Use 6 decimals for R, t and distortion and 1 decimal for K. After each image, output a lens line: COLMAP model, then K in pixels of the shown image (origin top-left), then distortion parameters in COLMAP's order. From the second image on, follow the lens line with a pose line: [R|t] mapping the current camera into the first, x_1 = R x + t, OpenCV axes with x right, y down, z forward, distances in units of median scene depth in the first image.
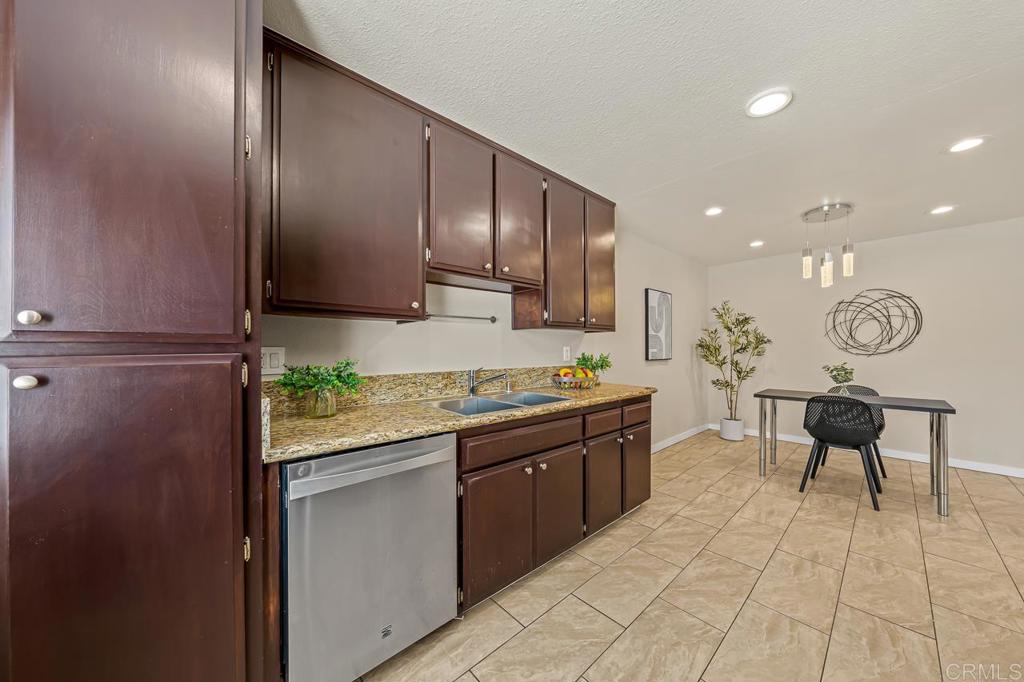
lens RADIAL K [[351.3, 0, 520.6], [0, 351.3, 347.2], [0, 0, 1]] dist [0.000919, 0.000094]
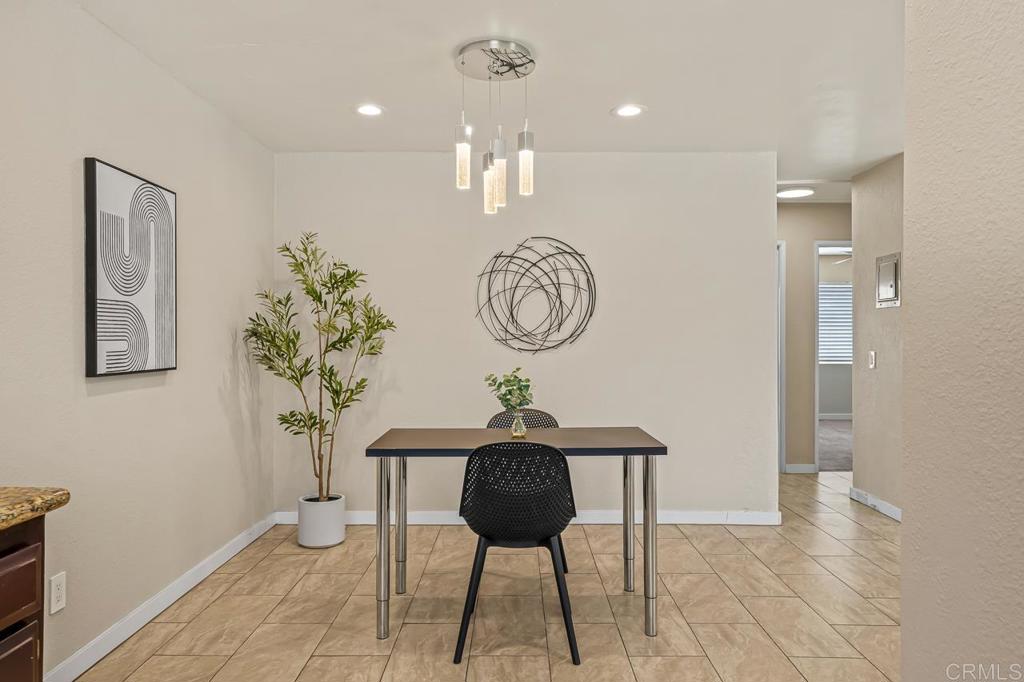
lens RADIAL K [[674.0, 0, 510.4], [0, 674.0, 341.2], [0, 0, 1]] dist [-0.005421, -0.001711]
pose [[0.691565, -0.003456, 0.722306, 0.172826], [-0.001395, 0.999980, 0.006120, -0.000356], [-0.722313, -0.005240, 0.691547, 0.273131]]
